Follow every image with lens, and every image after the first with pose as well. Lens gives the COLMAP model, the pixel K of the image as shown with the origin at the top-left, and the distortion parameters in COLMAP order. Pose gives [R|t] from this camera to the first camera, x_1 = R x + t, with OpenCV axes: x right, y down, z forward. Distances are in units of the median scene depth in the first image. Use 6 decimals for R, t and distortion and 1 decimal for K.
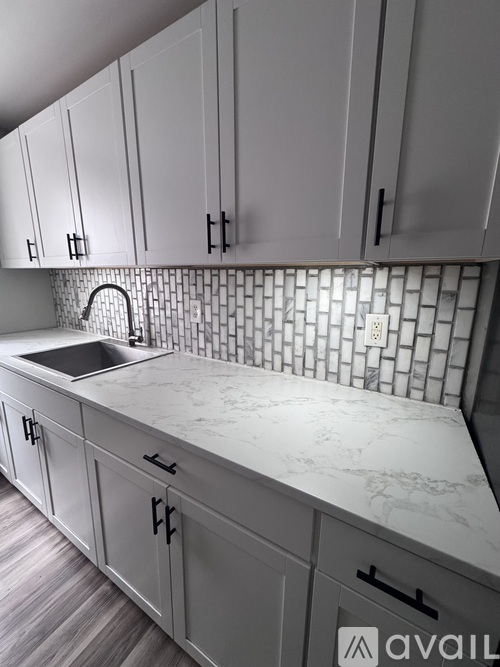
lens RADIAL K [[267.0, 0, 250.0], [0, 267.0, 333.5], [0, 0, 1]] dist [0.000101, -0.000003]
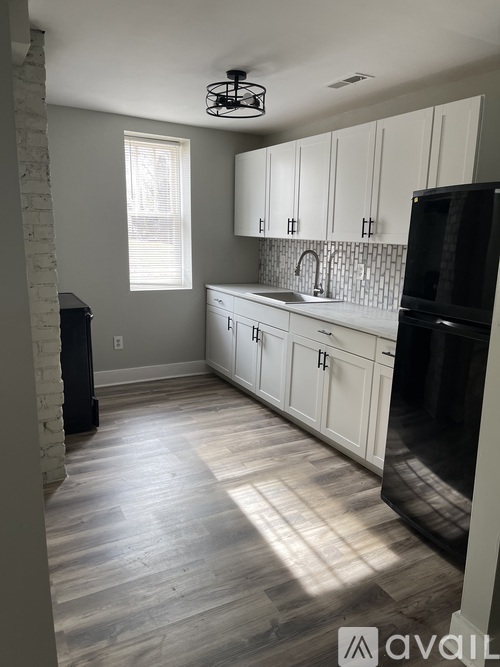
lens RADIAL K [[506.4, 0, 250.0], [0, 506.4, 333.5], [0, 0, 1]] dist [-0.003802, -0.000393]
pose [[0.862320, 0.121531, -0.491563, 0.657127], [-0.133380, 0.991004, 0.011028, 0.293316], [0.488481, 0.056055, 0.870772, -1.628169]]
